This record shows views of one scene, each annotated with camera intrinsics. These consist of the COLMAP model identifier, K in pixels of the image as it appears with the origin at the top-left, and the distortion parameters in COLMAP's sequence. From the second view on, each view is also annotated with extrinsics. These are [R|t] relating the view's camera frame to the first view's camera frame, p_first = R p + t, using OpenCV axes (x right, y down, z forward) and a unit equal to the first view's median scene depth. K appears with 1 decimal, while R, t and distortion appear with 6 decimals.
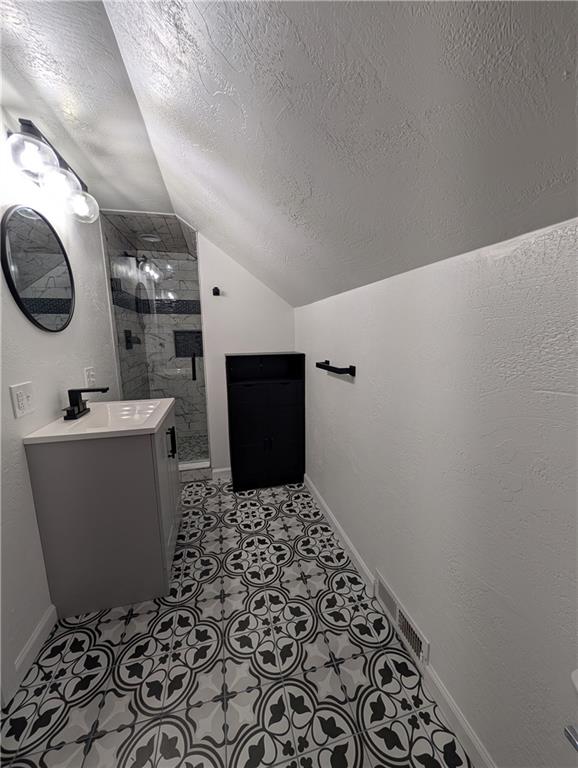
lens RADIAL K [[289.8, 0, 292.9], [0, 289.8, 383.7], [0, 0, 1]] dist [0.000994, -0.000289]
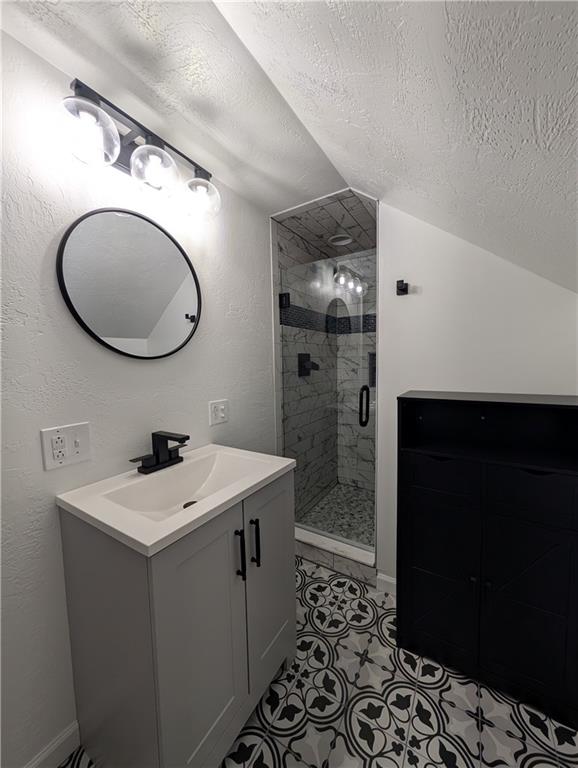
lens RADIAL K [[289.8, 0, 292.9], [0, 289.8, 383.7], [0, 0, 1]] dist [0.000994, -0.000289]
pose [[0.688747, 0.058557, -0.722633, 0.025902], [-0.110304, 0.993593, -0.024619, -0.078769], [0.716561, 0.096665, 0.690794, 0.428442]]
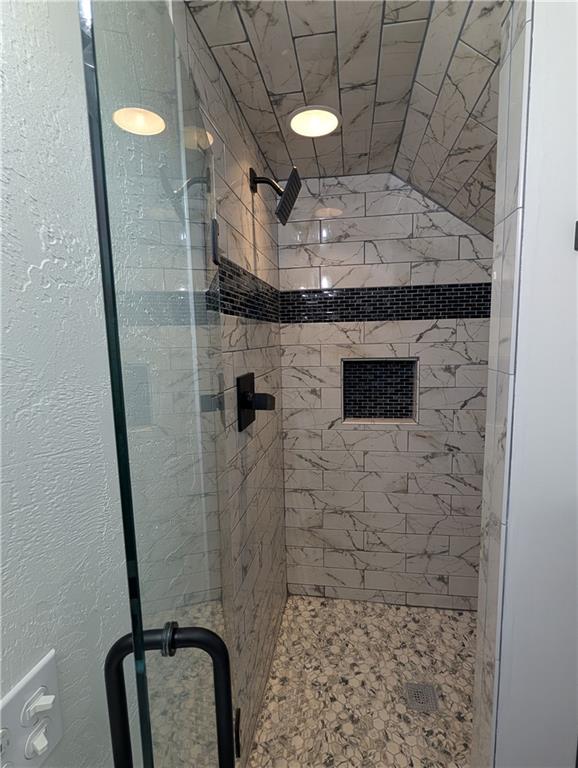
lens RADIAL K [[369.4, 0, 289.0], [0, 369.4, 384.0], [0, 0, 1]] dist [0.000151, -0.000314]
pose [[0.911054, 0.038279, -0.410507, -0.350934], [-0.051308, 0.998467, -0.020763, -0.179384], [0.409083, 0.039979, 0.911621, 0.639679]]
